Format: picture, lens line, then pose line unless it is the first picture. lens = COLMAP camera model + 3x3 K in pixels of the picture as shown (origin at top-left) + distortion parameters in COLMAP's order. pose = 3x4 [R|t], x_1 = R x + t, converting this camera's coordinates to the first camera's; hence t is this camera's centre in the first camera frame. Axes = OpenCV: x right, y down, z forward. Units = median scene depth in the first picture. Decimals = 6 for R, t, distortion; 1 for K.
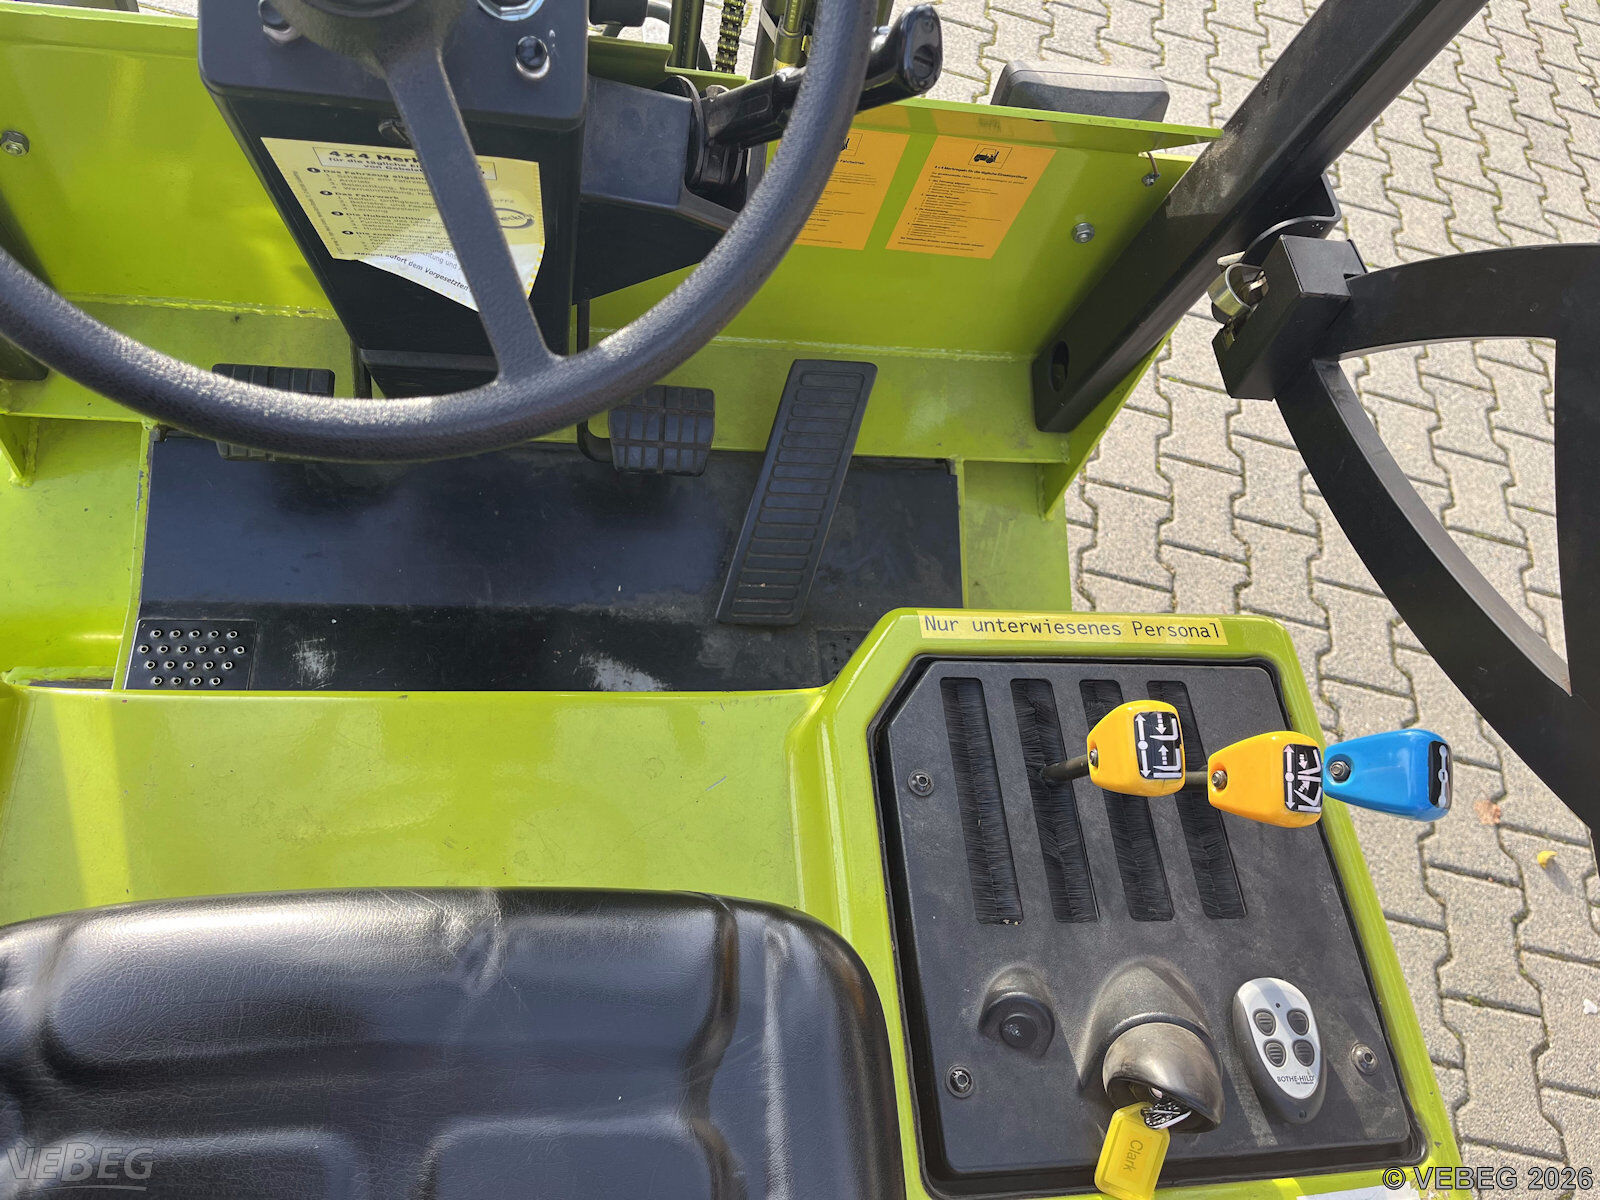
lens RADIAL K [[1246.9, 0, 788.5], [0, 1246.9, 604.9], [0, 0, 1]] dist [0.065344, -0.103092]
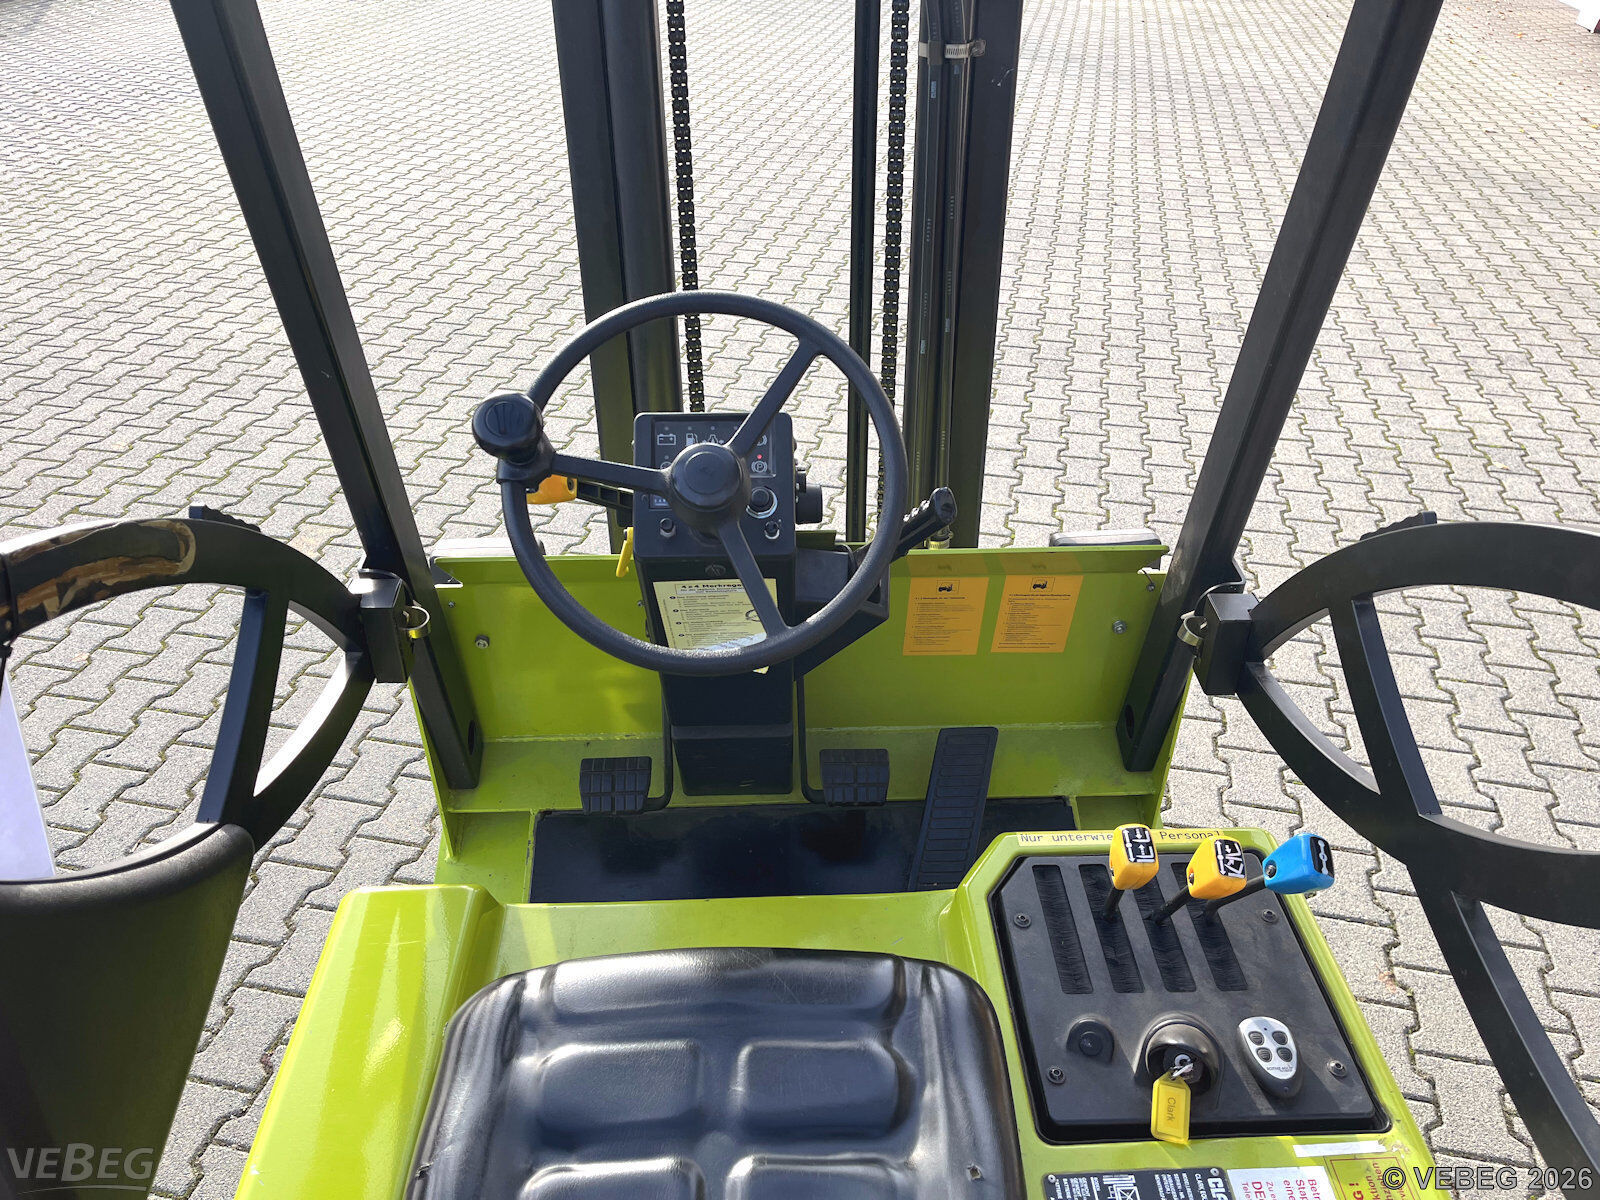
lens RADIAL K [[1246.9, 0, 788.5], [0, 1246.9, 604.9], [0, 0, 1]] dist [0.065344, -0.103092]
pose [[0.981489, -0.120954, -0.148490, 0.090063], [0.048135, 0.906237, -0.420020, 0.396177], [0.185370, 0.405098, 0.895284, -0.598325]]
